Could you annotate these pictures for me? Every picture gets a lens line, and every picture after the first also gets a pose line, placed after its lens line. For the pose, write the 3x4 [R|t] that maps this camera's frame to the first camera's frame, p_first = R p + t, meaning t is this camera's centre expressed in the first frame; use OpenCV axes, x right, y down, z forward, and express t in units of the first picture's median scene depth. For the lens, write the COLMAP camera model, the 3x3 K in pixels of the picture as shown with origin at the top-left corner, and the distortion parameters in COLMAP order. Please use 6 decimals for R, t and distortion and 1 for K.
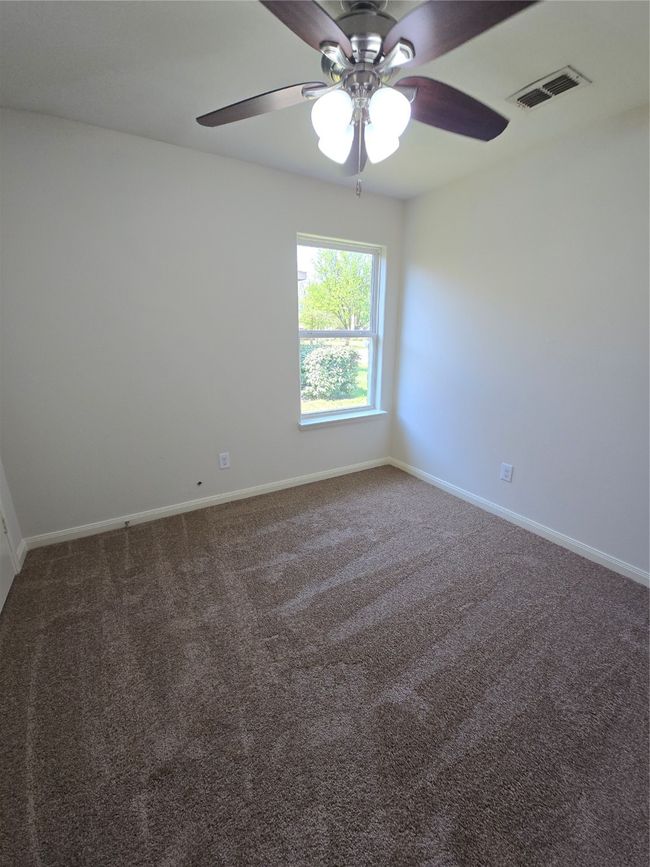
lens RADIAL K [[350.2, 0, 322.5], [0, 350.2, 436.3], [0, 0, 1]] dist [0.010406, -0.010615]
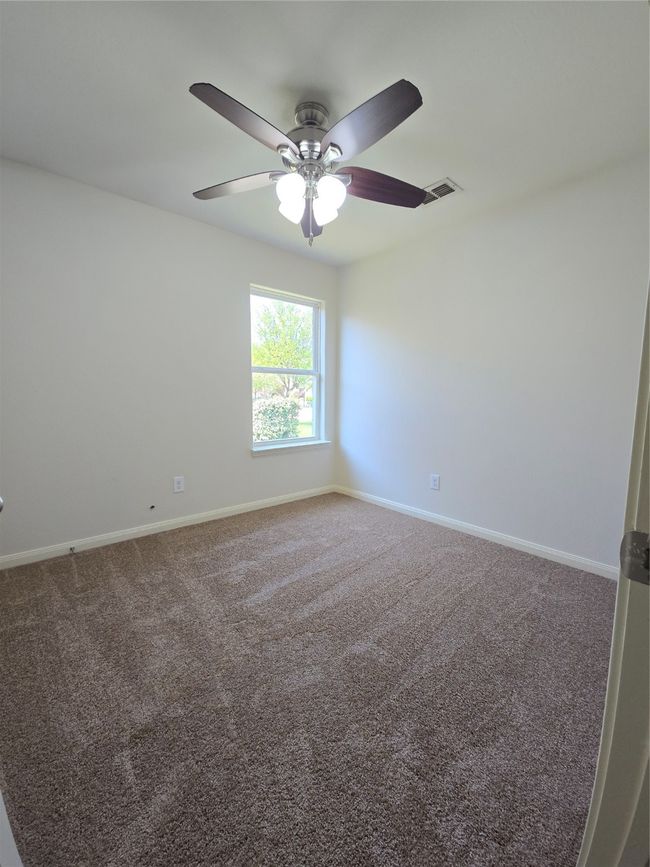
lens RADIAL K [[350.2, 0, 324.6], [0, 350.2, 440.0], [0, 0, 1]] dist [0.010406, -0.010615]
pose [[0.983365, -0.014468, 0.181062, -0.077639], [0.043595, 0.986485, -0.157944, 0.212441], [-0.176330, 0.163210, 0.970706, -0.154661]]
